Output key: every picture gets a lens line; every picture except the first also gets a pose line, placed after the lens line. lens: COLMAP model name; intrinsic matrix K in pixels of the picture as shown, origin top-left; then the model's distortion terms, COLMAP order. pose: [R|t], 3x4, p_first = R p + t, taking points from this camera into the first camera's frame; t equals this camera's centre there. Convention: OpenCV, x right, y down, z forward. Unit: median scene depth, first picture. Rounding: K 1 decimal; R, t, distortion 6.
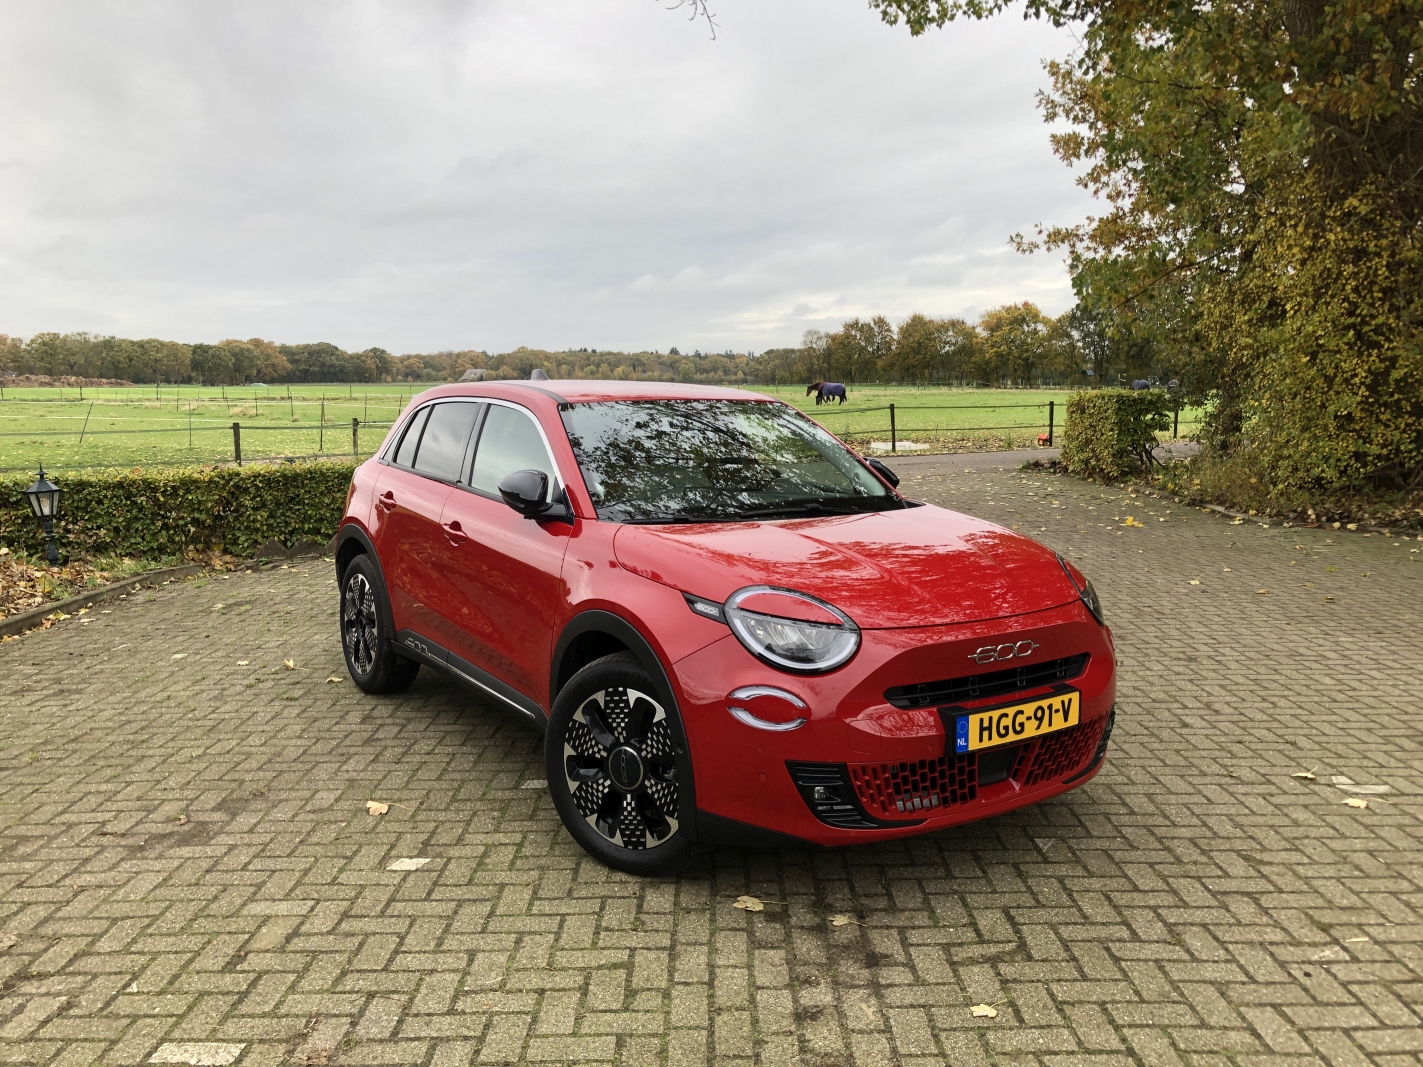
lens RADIAL K [[1119.8, 0, 711.5], [0, 1119.8, 533.5], [0, 0, 1]] dist [-0.002598, 0.000243]
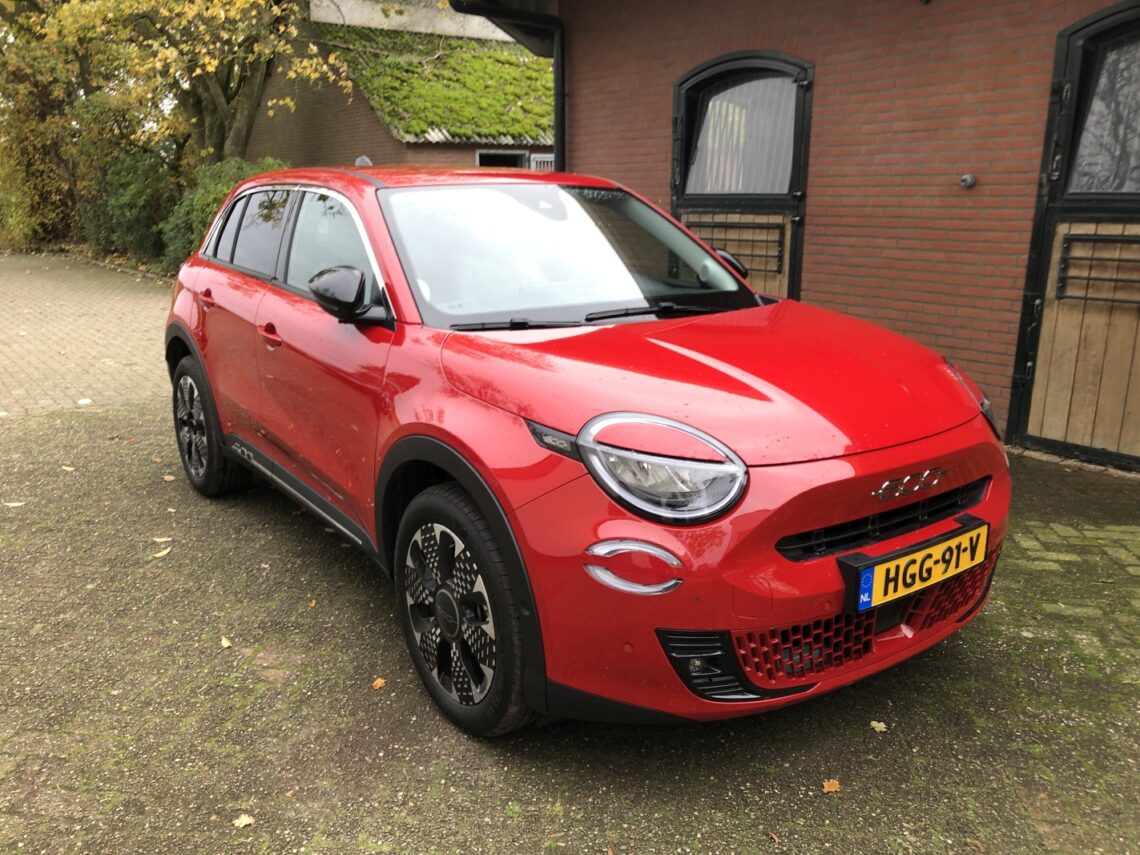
lens RADIAL K [[897.1, 0, 570.0], [0, 897.1, 427.5], [0, 0, 1]] dist [-0.002598, 0.000243]
pose [[0.999270, -0.013530, 0.035738, -0.016848], [0.008755, 0.991404, 0.130540, -0.027105], [-0.037197, -0.130132, 0.990799, 0.354085]]
